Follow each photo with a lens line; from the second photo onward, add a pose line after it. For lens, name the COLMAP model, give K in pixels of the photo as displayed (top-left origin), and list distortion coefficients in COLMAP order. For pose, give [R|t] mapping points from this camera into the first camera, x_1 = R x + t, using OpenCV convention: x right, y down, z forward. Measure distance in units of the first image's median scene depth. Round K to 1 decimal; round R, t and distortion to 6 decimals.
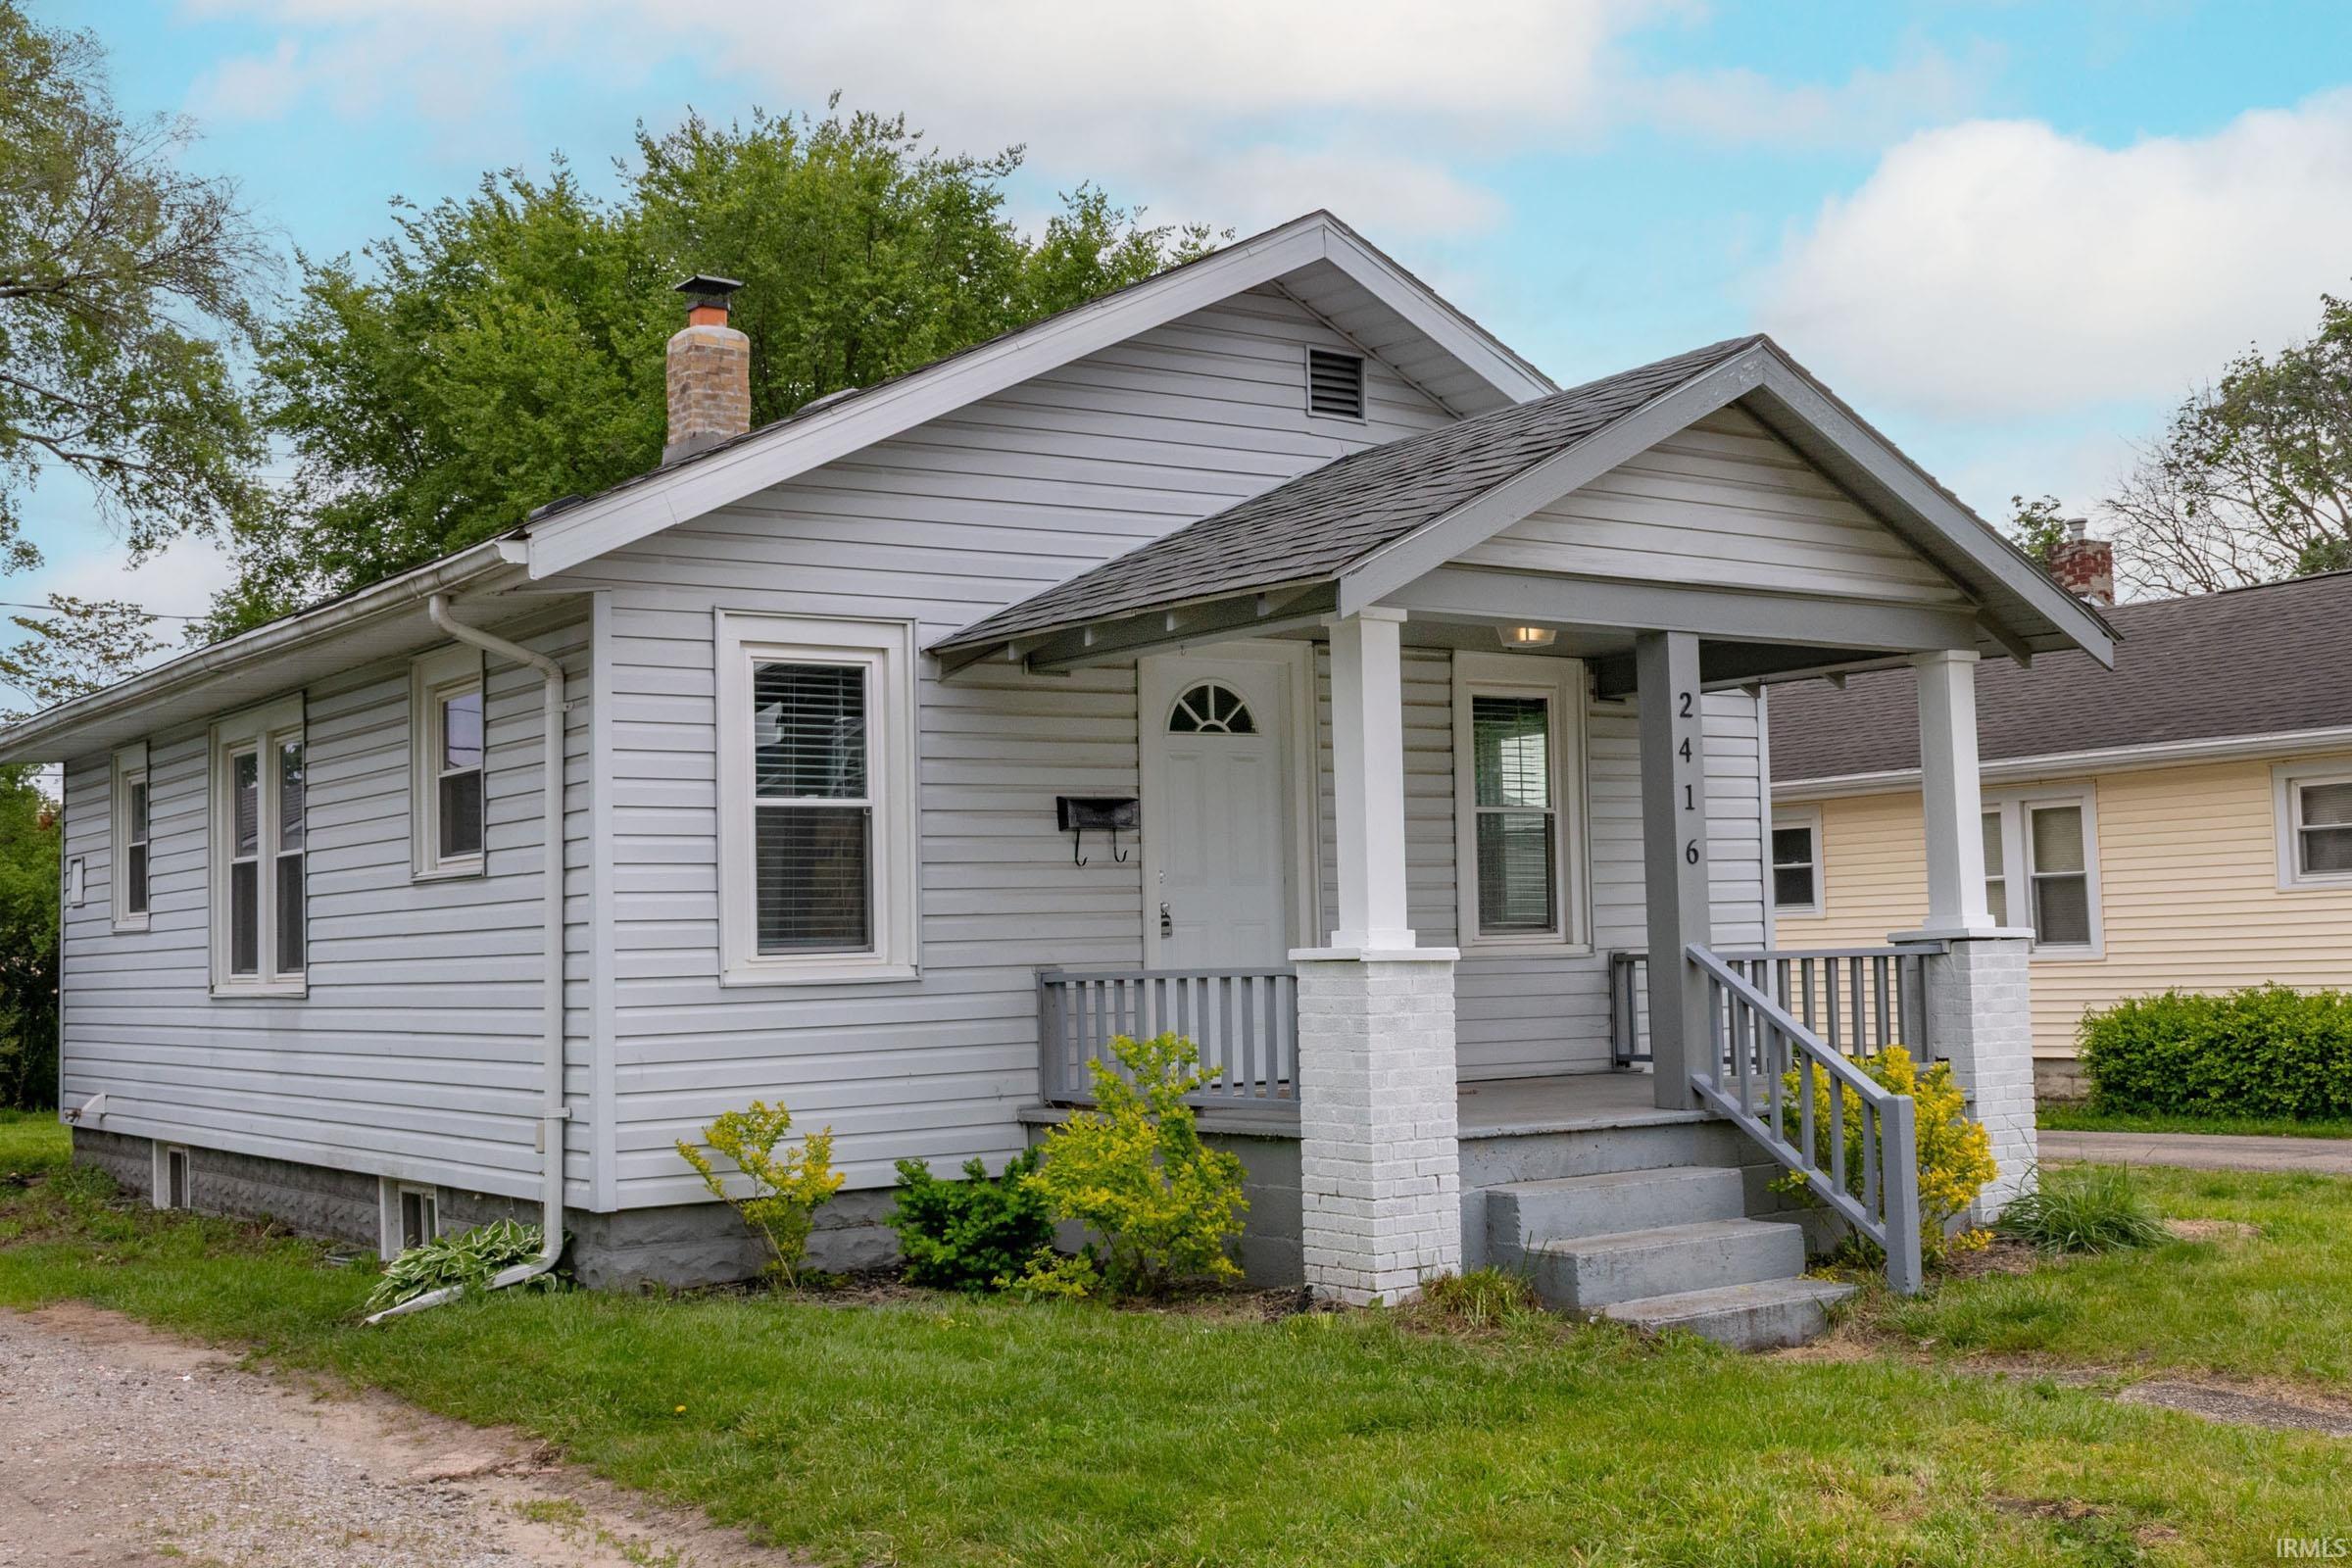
lens RADIAL K [[2658.6, 0, 1150.6], [0, 2658.6, 752.2], [0, 0, 1]] dist [0.014373, -0.014753]
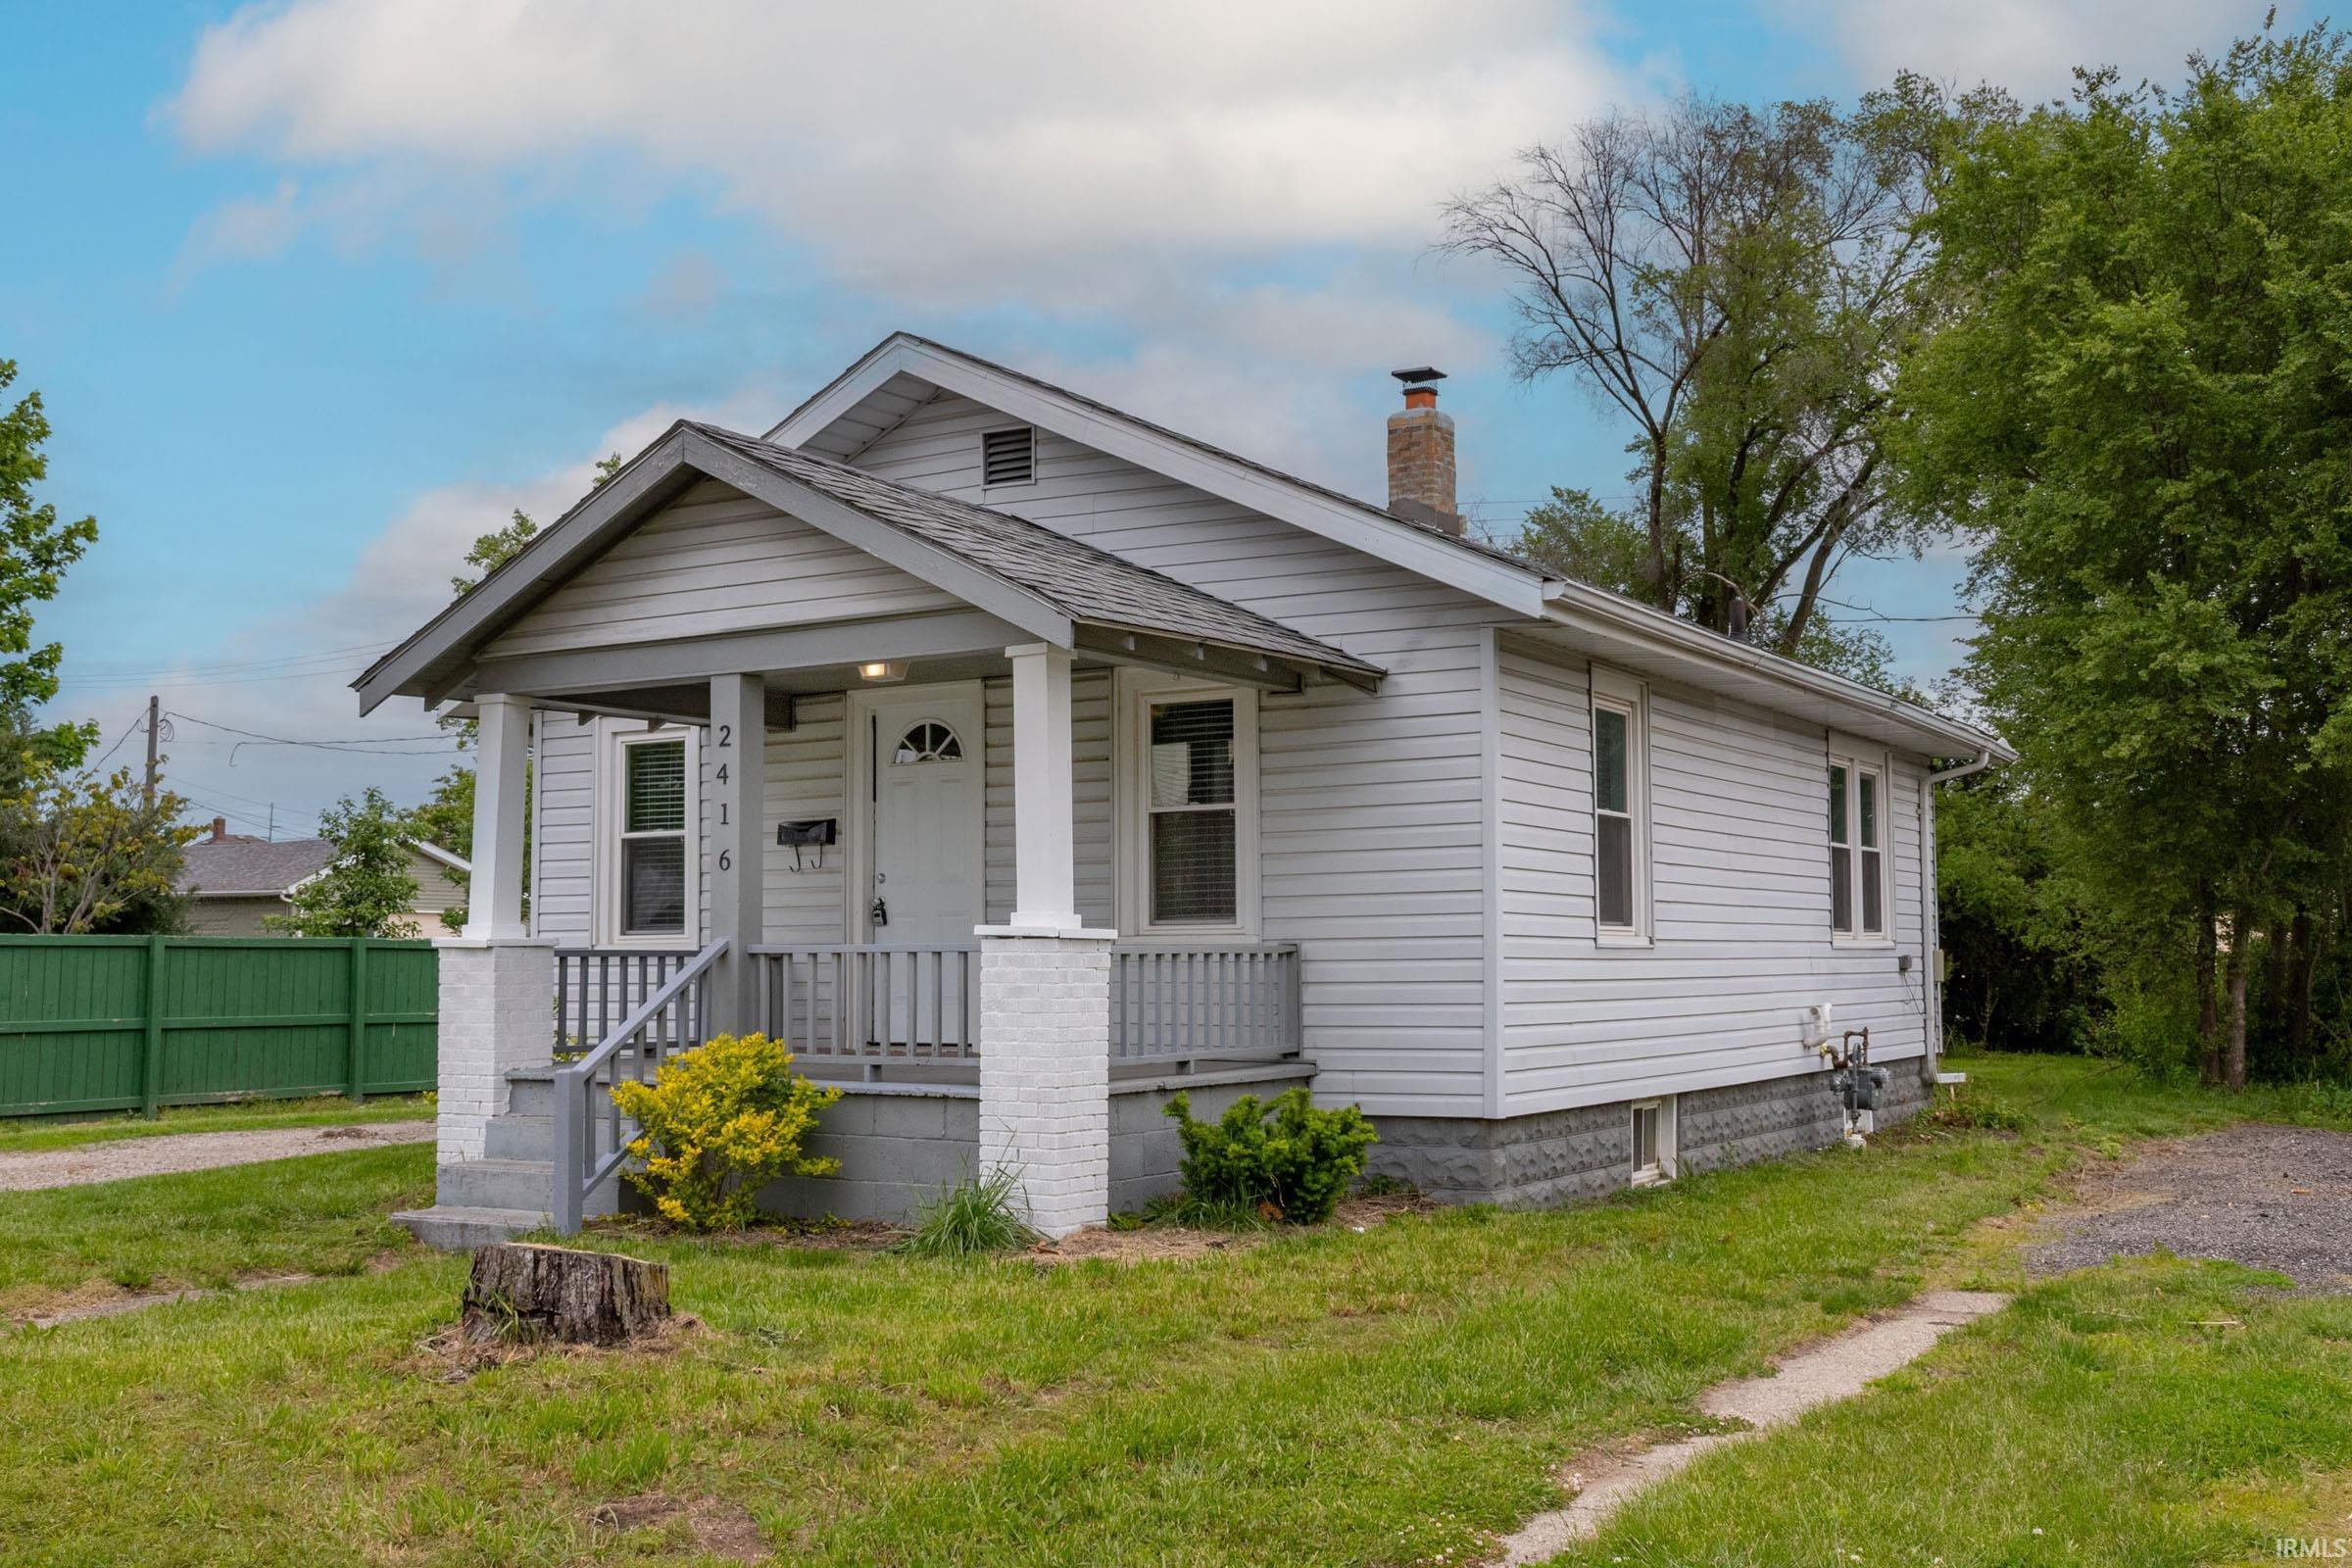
lens RADIAL K [[2294.5, 0, 1176.0], [0, 2294.5, 784.0], [0, 0, 1]] dist [-0.003866, -0.009527]
pose [[0.404155, -0.047082, -0.913478, 1.049900], [0.071529, 0.997243, -0.019752, 0.033034], [0.911889, -0.057358, 0.406408, 0.661658]]
